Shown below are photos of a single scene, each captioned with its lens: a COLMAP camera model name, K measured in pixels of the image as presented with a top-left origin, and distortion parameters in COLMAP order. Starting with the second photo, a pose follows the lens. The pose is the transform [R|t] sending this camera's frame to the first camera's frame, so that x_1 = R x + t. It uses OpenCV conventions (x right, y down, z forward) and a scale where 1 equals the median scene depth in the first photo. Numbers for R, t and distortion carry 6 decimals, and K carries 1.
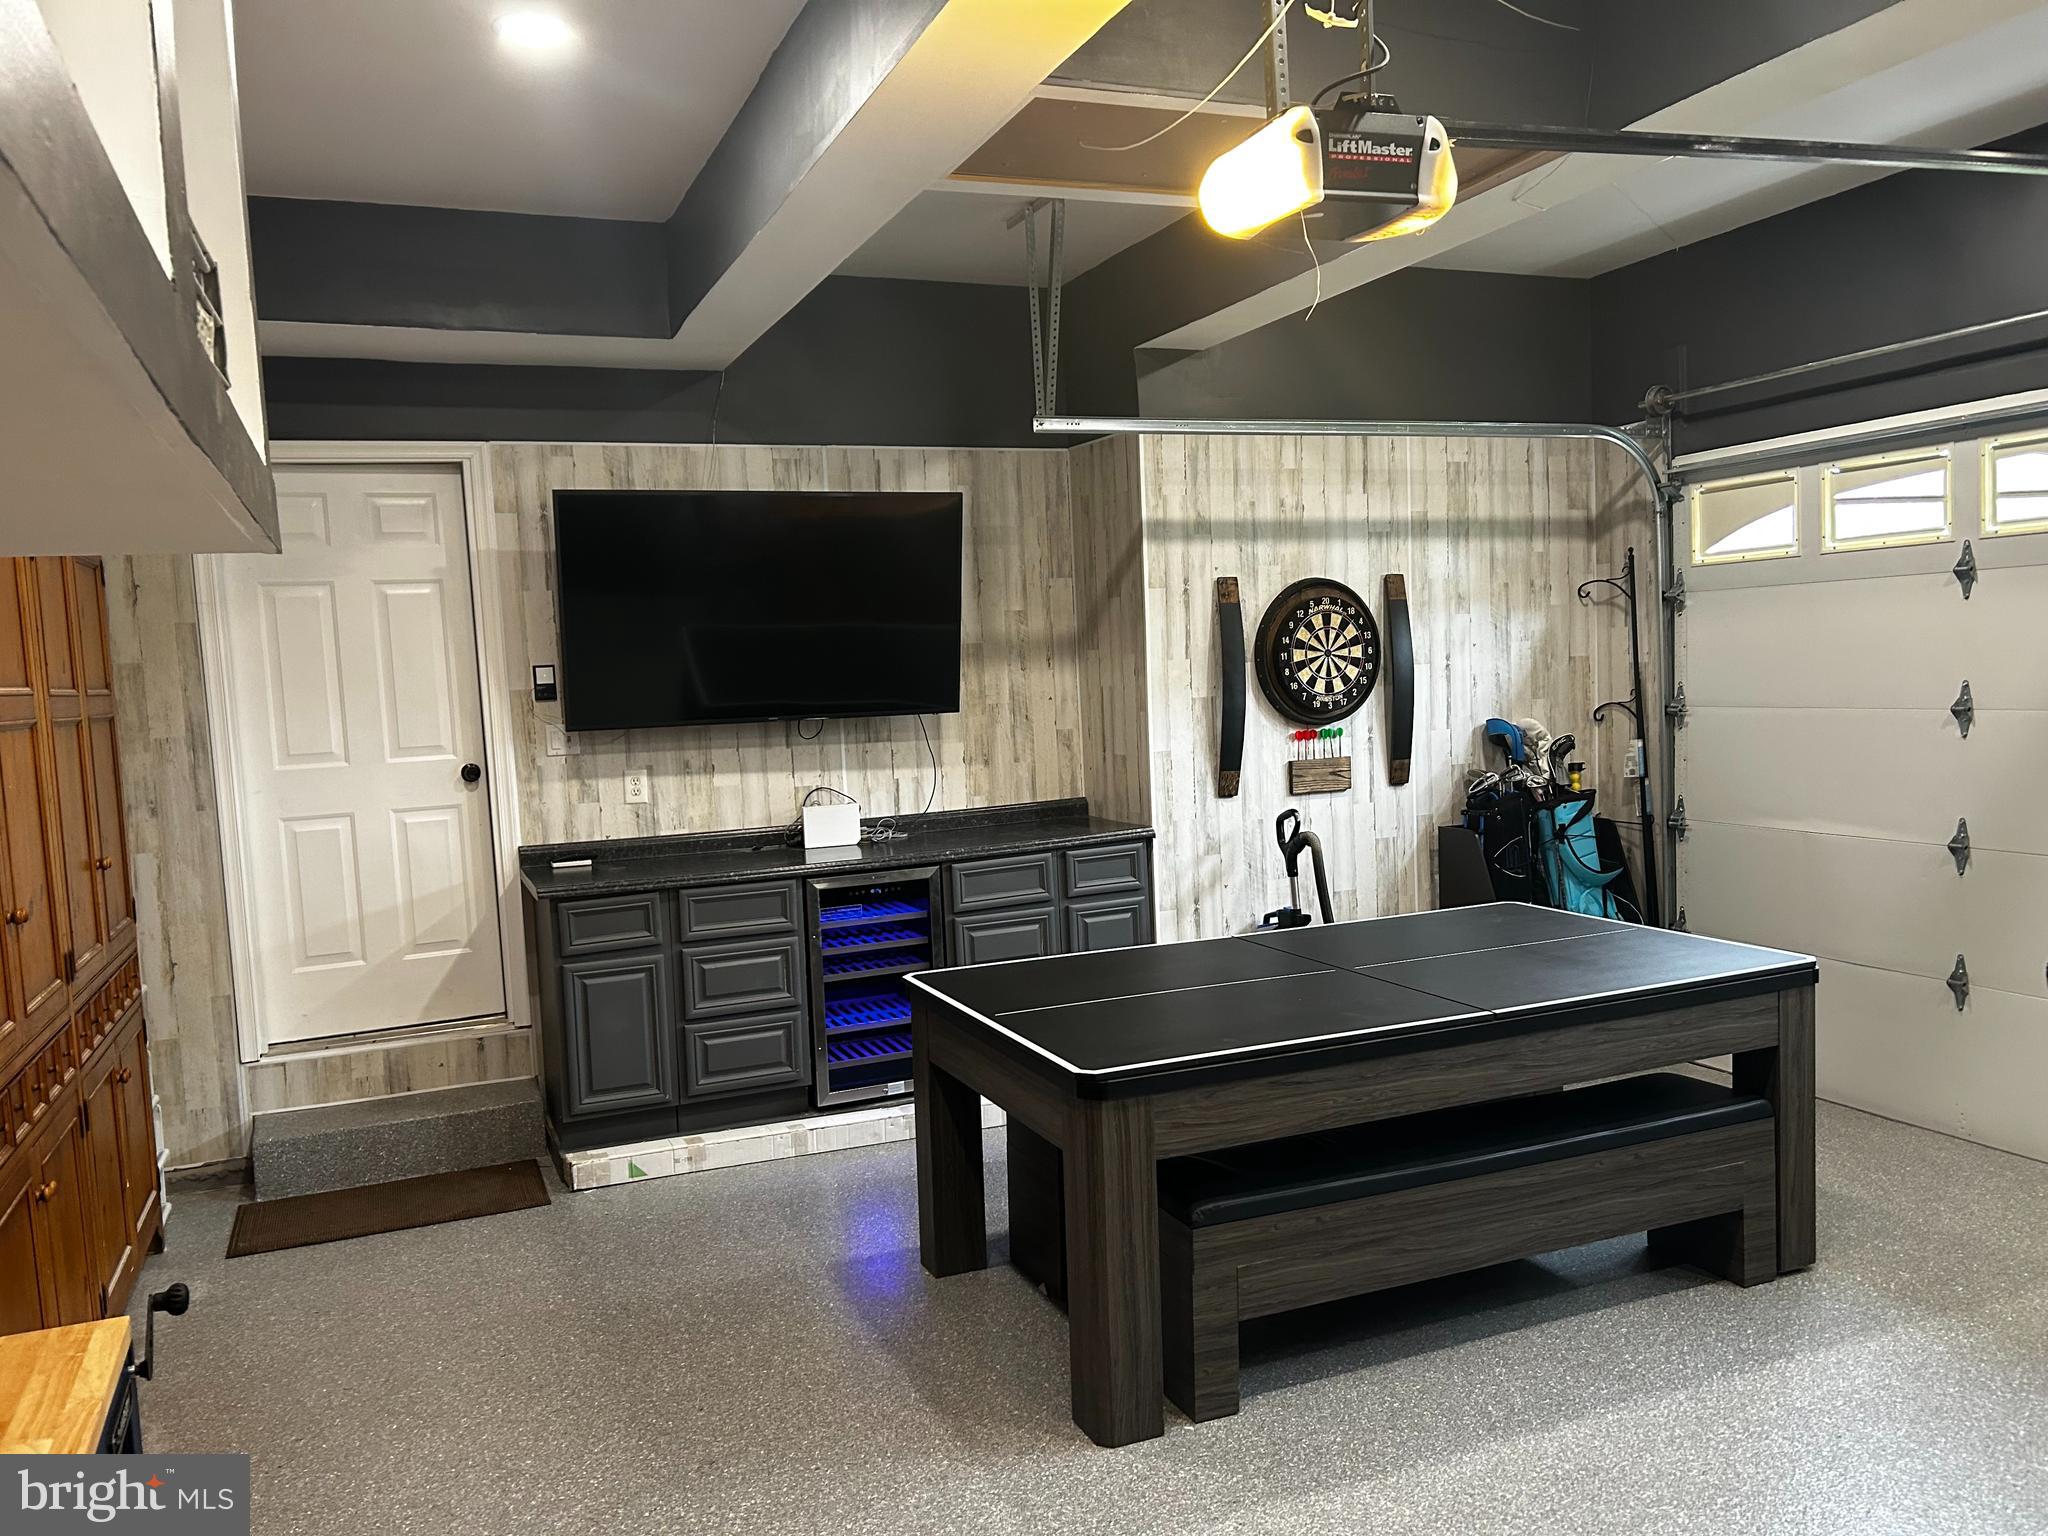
lens RADIAL K [[1527.0, 0, 1023.6], [0, 1527.0, 792.7], [0, 0, 1]] dist [0.201035, -0.506351]
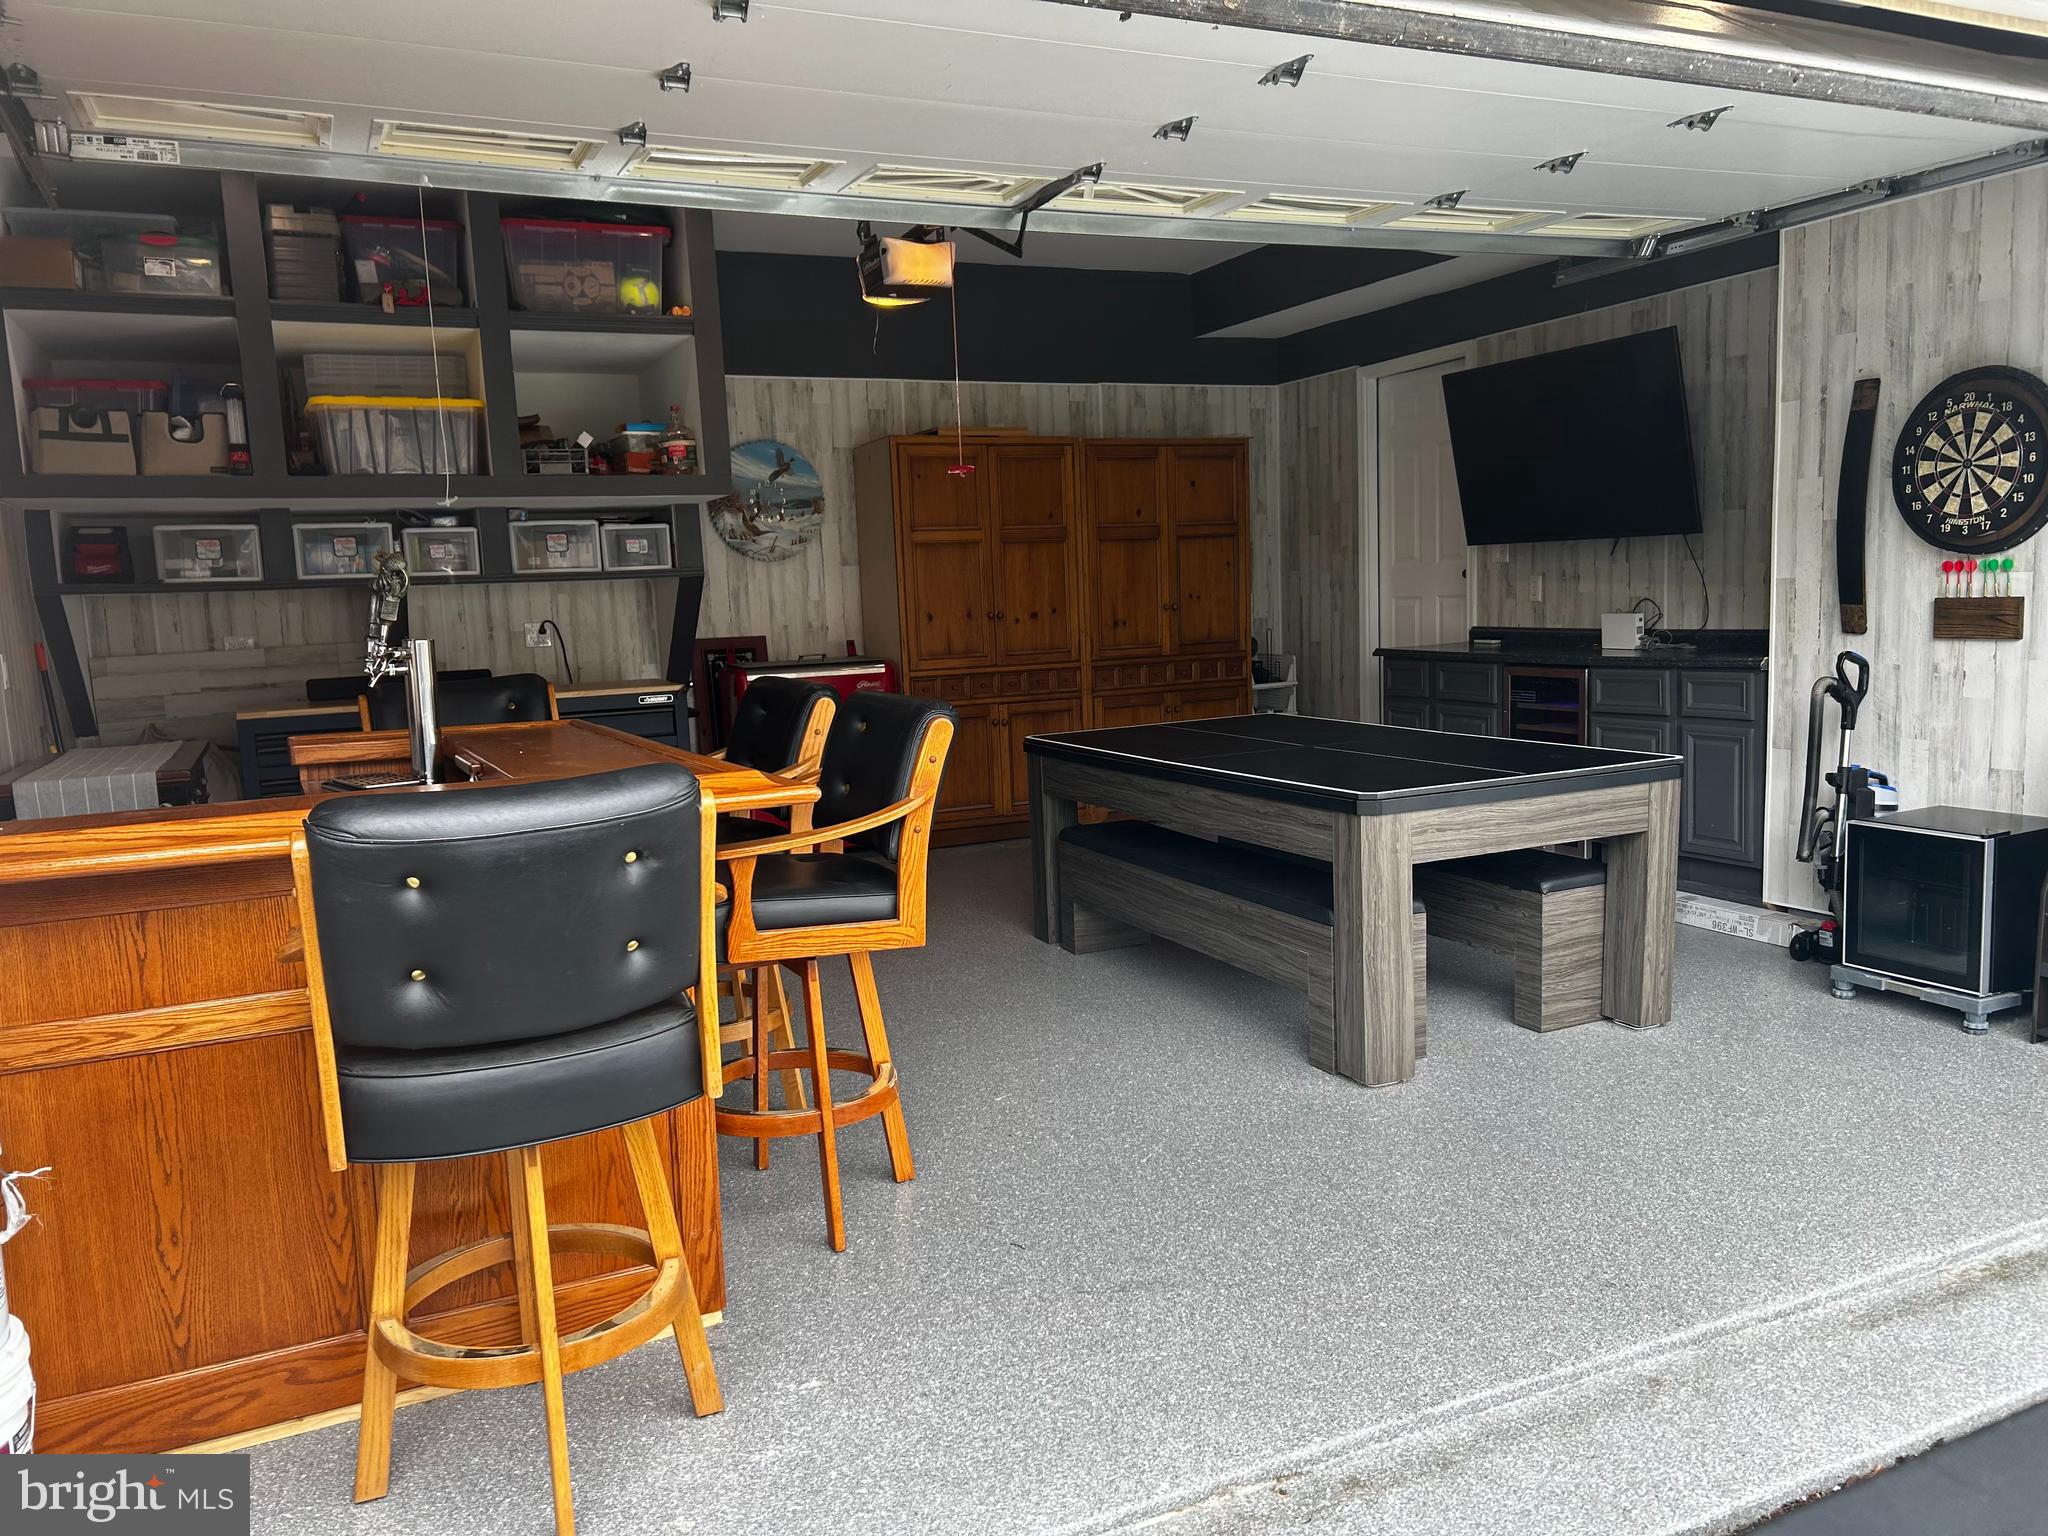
lens RADIAL K [[1524.2, 0, 1021.9], [0, 1524.2, 794.8], [0, 0, 1]] dist [0.044589, -0.035014]
pose [[0.052754, 0.179539, -0.982335, 0.994812], [-0.047482, 0.983044, 0.177118, -0.040501], [0.997478, 0.037300, 0.060384, 0.472929]]
